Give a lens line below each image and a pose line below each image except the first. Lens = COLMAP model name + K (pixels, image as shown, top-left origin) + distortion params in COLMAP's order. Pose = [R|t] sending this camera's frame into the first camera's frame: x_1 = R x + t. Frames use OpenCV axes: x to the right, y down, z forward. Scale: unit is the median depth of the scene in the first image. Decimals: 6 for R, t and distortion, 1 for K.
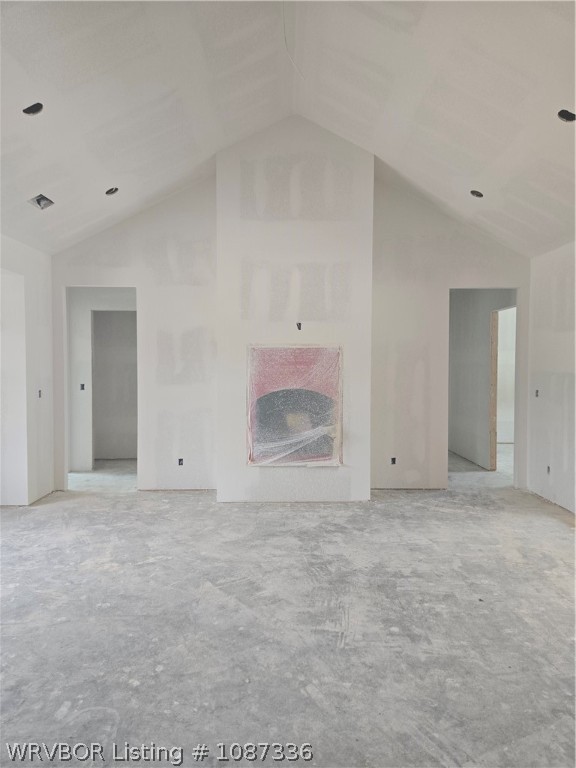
lens RADIAL K [[506.1, 0, 288.0], [0, 506.1, 384.0], [0, 0, 1]] dist [0.071826, -0.054938]
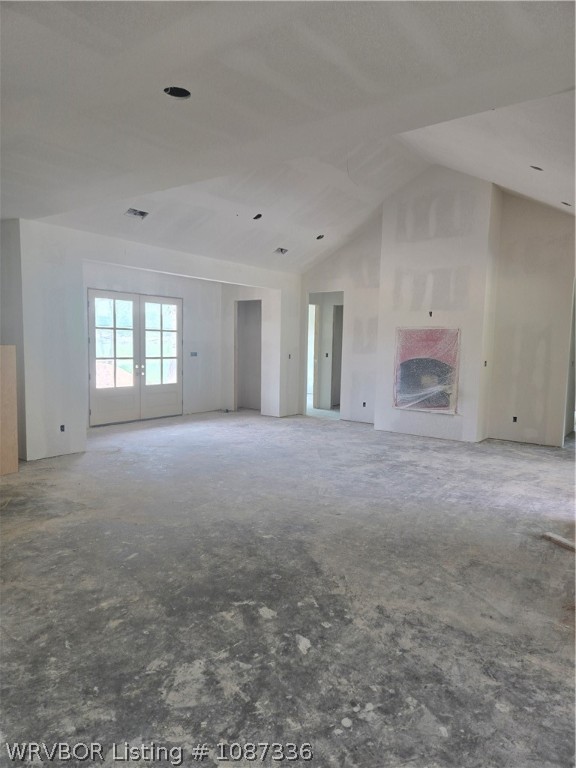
lens RADIAL K [[506.1, 0, 288.0], [0, 506.1, 384.0], [0, 0, 1]] dist [0.071826, -0.054938]
pose [[0.787090, 0.065394, -0.613362, 0.684361], [-0.043758, 0.997779, 0.050227, 0.032122], [0.615284, -0.012693, 0.788203, -0.432779]]
